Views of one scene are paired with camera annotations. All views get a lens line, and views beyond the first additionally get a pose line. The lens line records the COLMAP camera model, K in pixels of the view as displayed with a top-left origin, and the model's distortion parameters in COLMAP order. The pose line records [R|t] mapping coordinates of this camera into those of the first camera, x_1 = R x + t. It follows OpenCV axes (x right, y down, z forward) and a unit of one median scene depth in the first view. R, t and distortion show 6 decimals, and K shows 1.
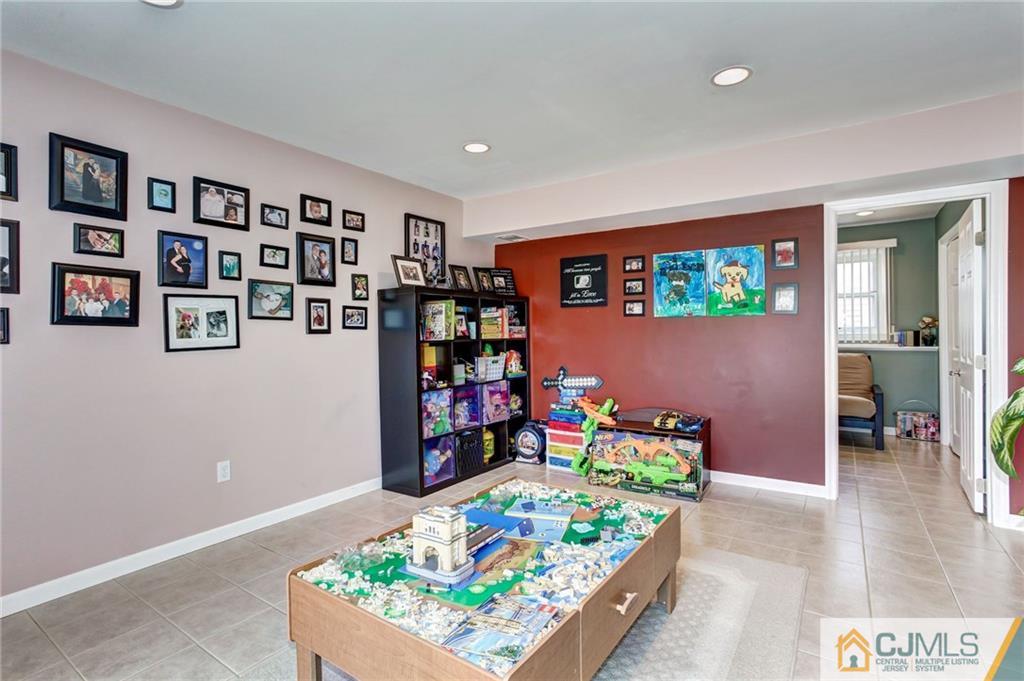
lens RADIAL K [[504.6, 0, 509.4], [0, 504.6, 334.8], [0, 0, 1]] dist [-0.002175, -0.000229]
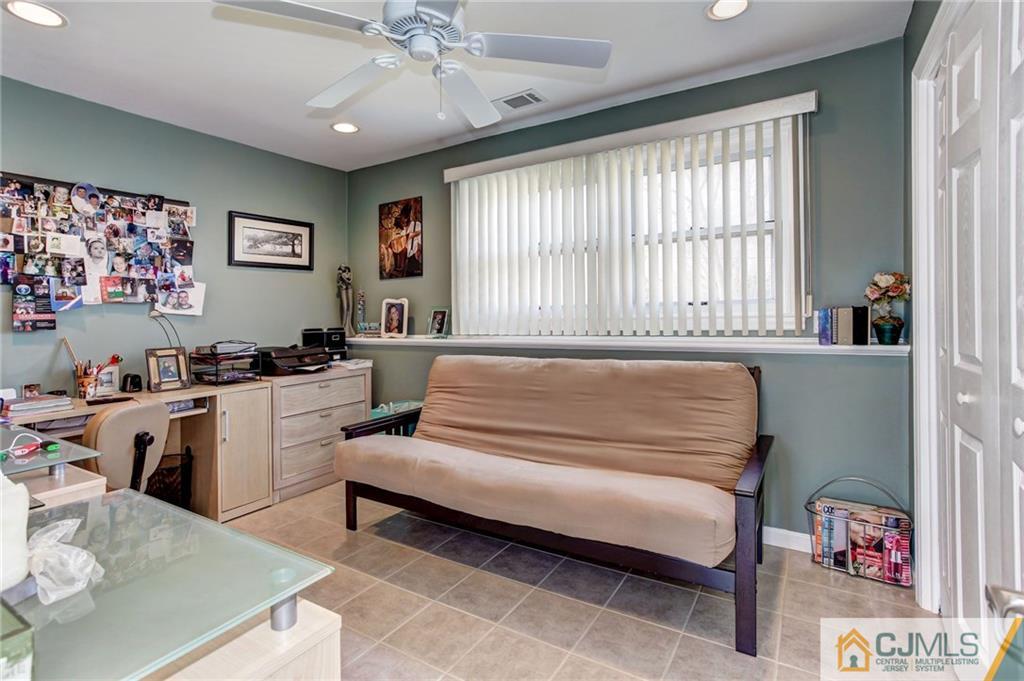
lens RADIAL K [[503.7, 0, 509.5], [0, 503.7, 317.7], [0, 0, 1]] dist [-0.001922, -0.000321]
pose [[0.999388, -0.007212, 0.034236, 0.507442], [0.006832, 0.999914, 0.011189, -0.005923], [-0.034314, -0.010949, 0.999351, 0.597858]]
